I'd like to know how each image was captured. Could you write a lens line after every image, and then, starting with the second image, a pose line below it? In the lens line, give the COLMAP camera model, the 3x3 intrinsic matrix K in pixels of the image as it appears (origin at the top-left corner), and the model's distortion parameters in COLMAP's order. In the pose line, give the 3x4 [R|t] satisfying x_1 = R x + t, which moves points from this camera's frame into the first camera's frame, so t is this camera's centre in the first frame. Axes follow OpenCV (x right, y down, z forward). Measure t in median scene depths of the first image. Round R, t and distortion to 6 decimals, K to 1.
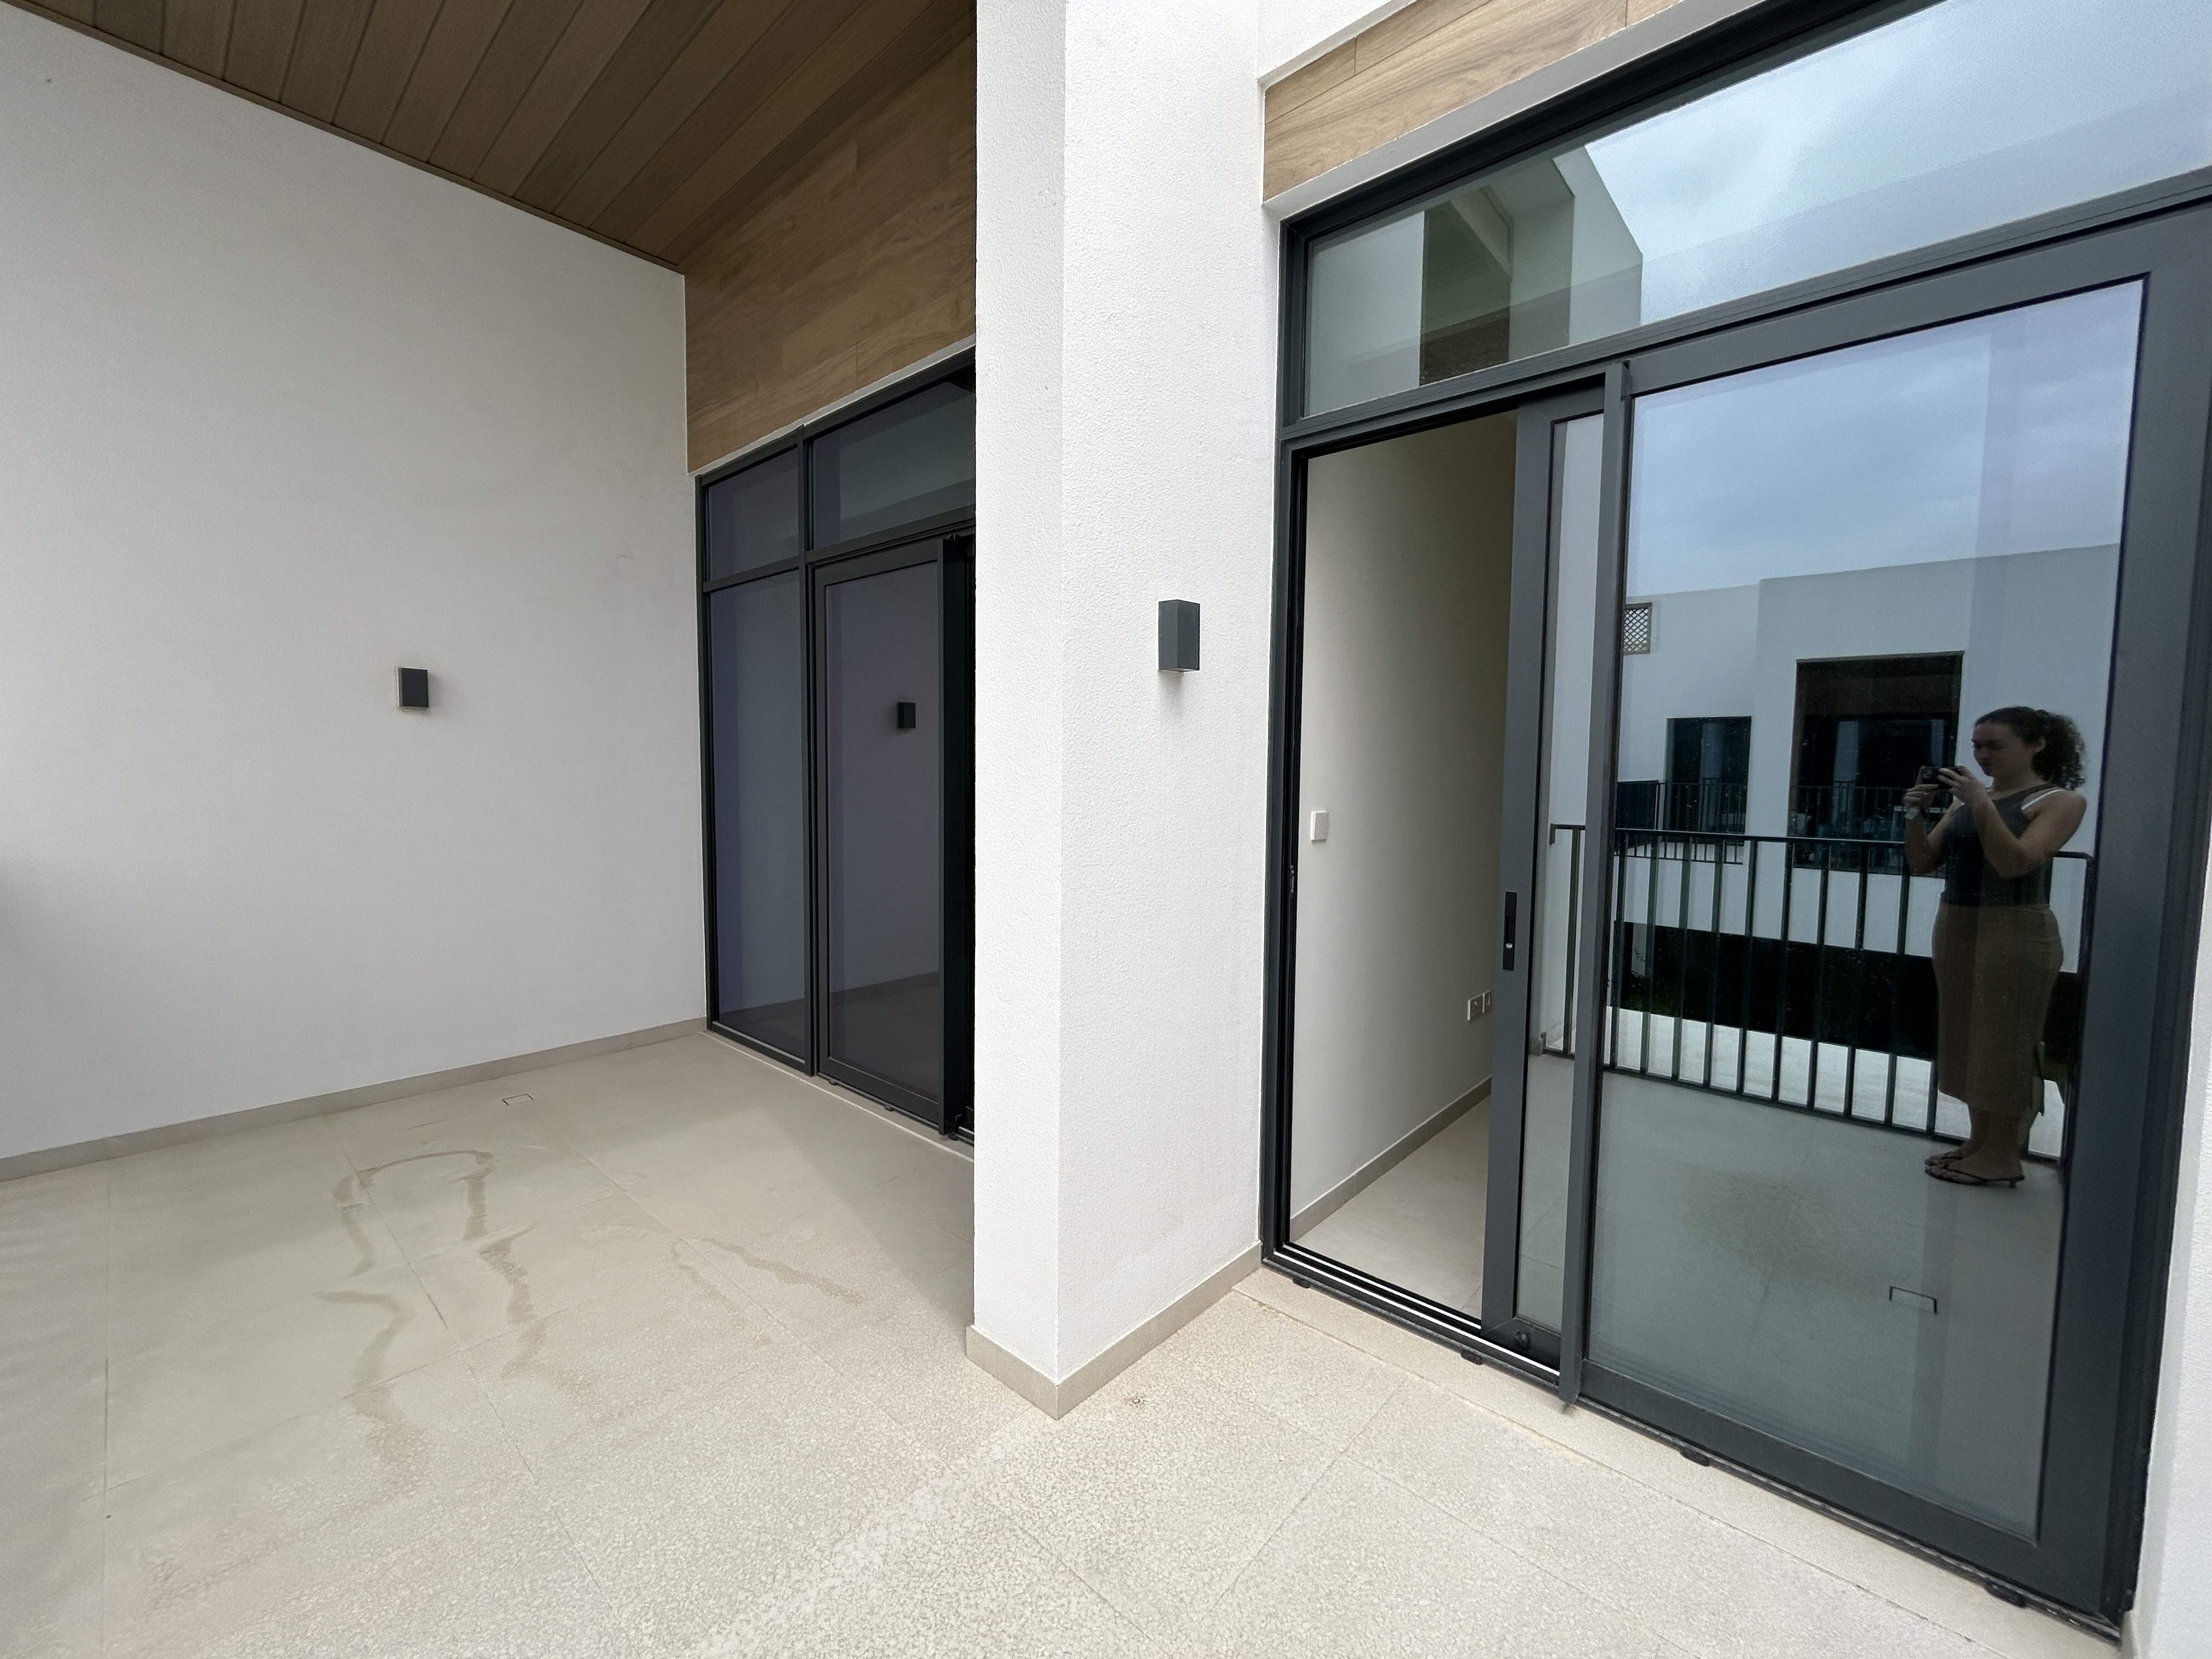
lens RADIAL K [[906.2, 0, 1112.4], [0, 906.2, 821.4], [0, 0, 1]] dist [0.004118, 0.000386]
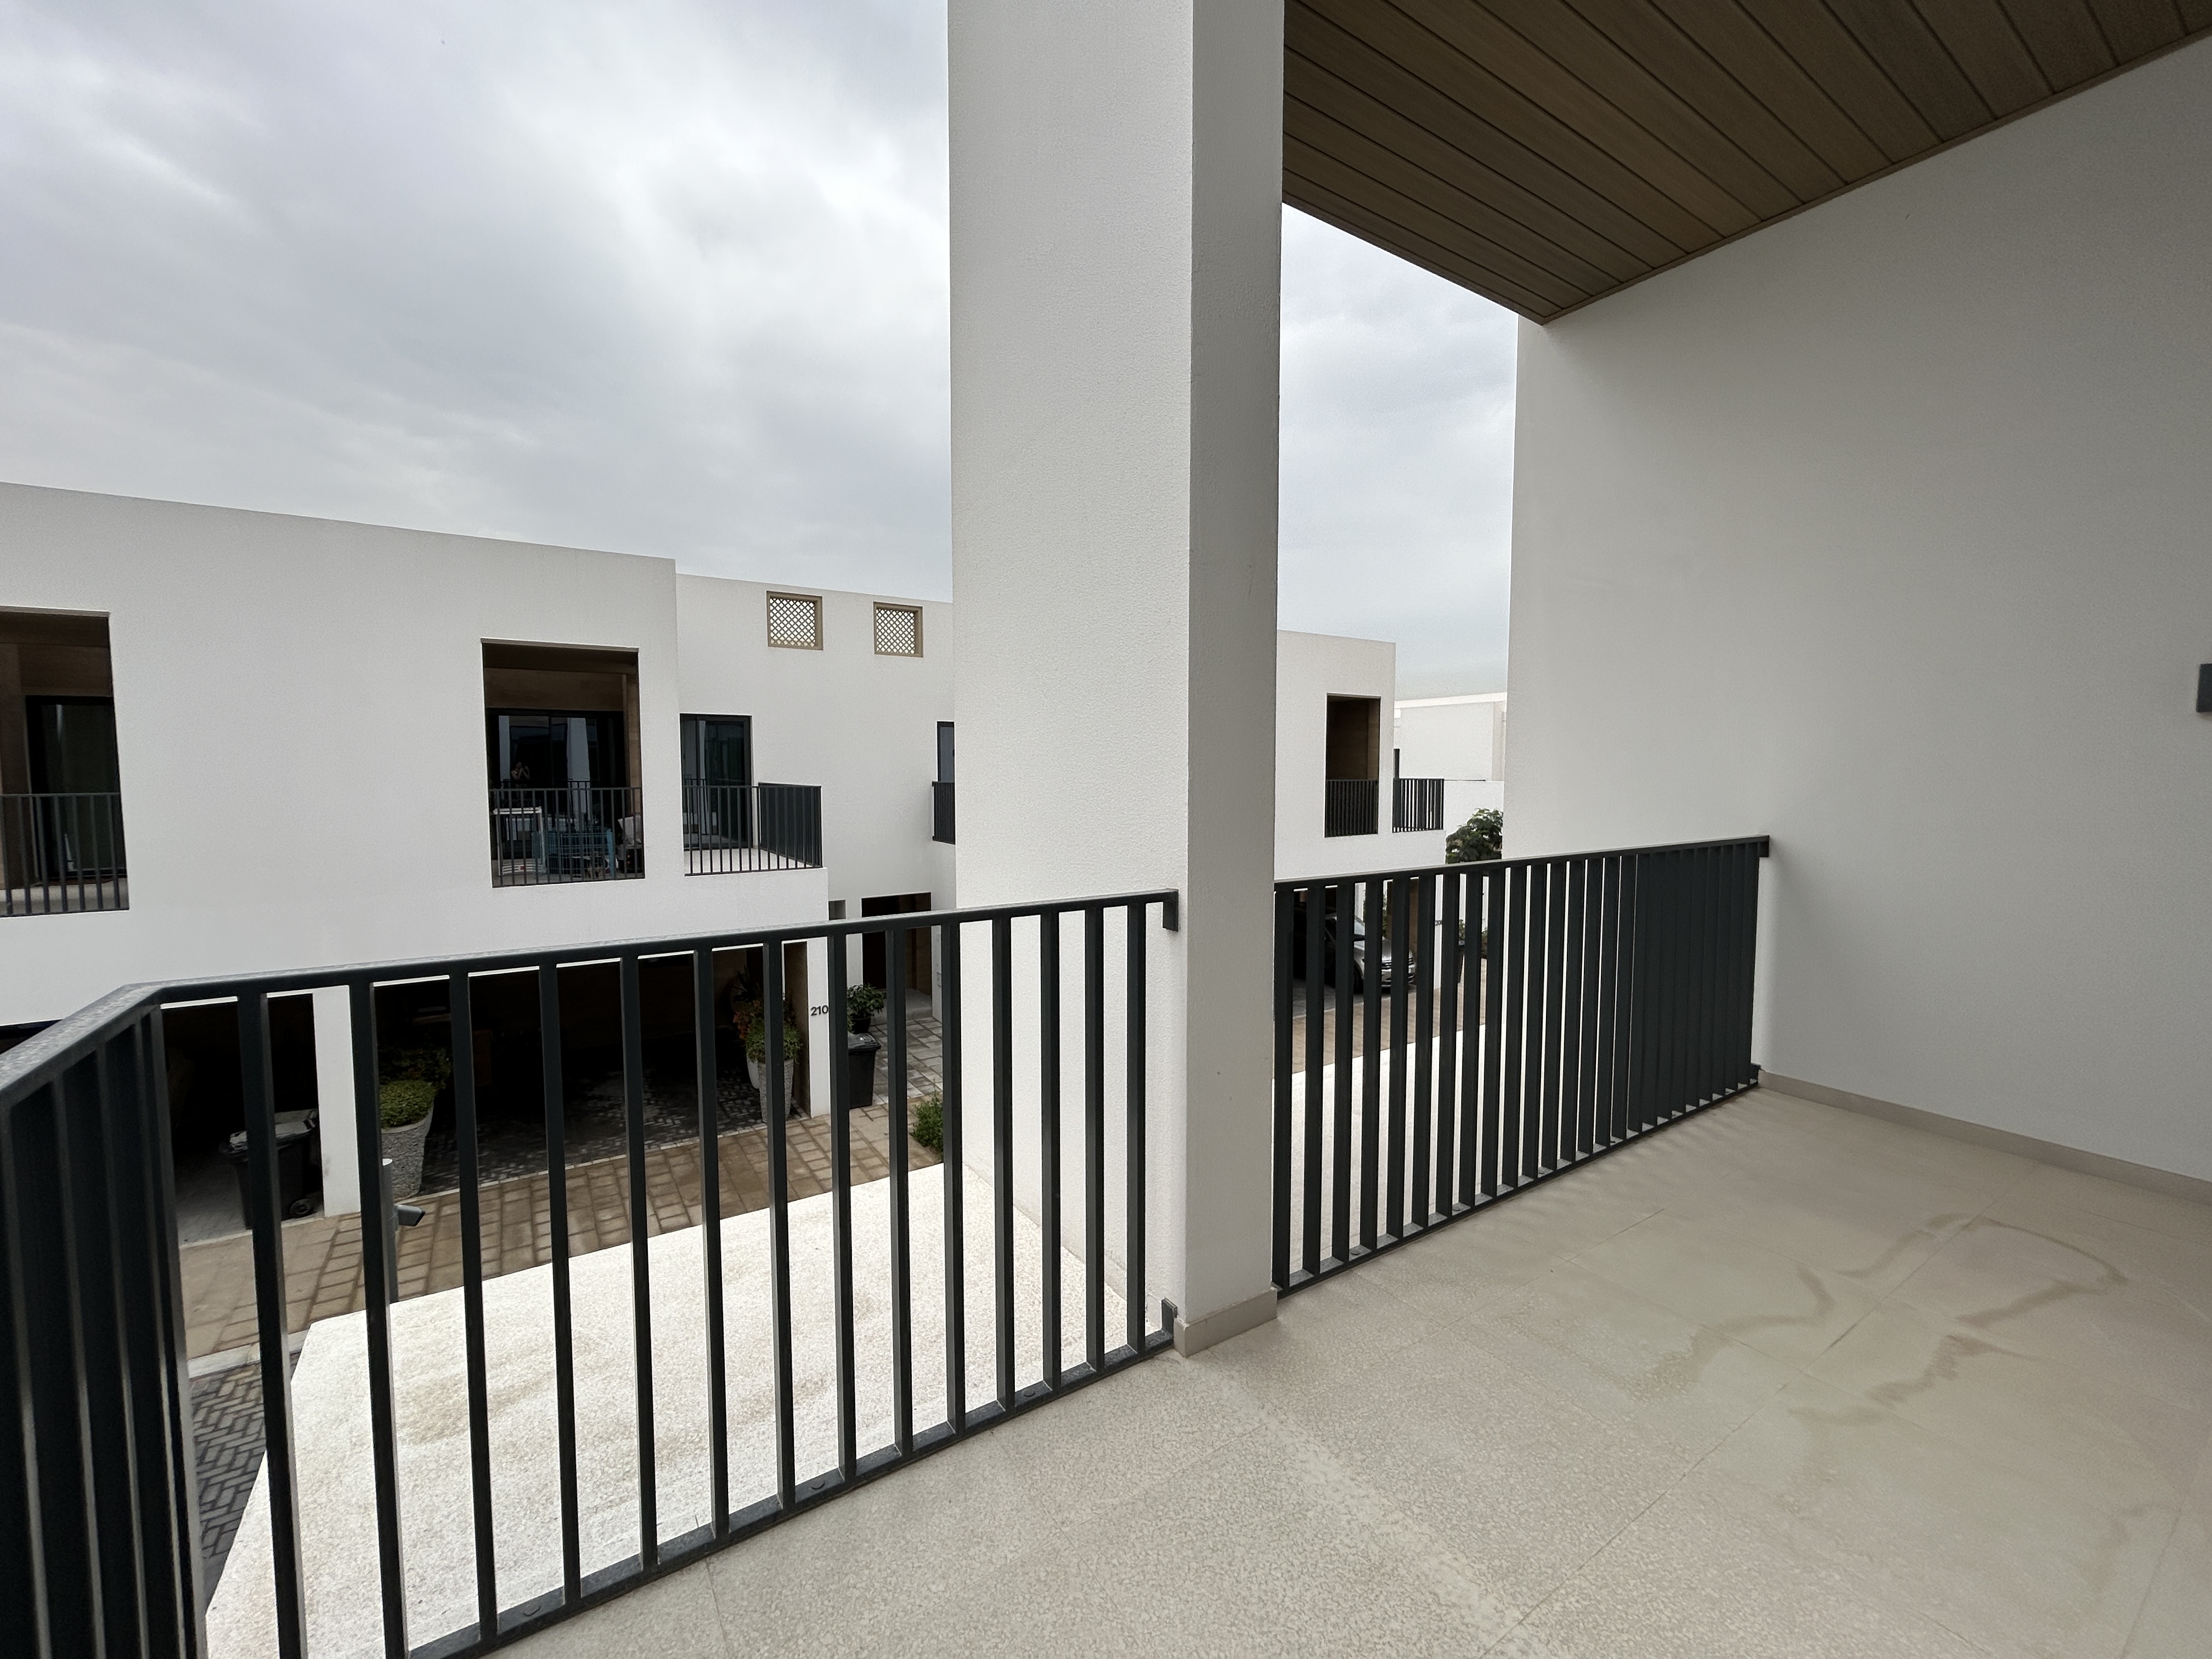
lens RADIAL K [[906.2, 0, 1094.2], [0, 906.2, 814.2], [0, 0, 1]] dist [0.004118, 0.000386]
pose [[-0.260465, 0.040728, -0.964624, 0.376277], [-0.067665, 0.995883, 0.060318, -0.027641], [0.963109, 0.080982, -0.256636, 0.414963]]
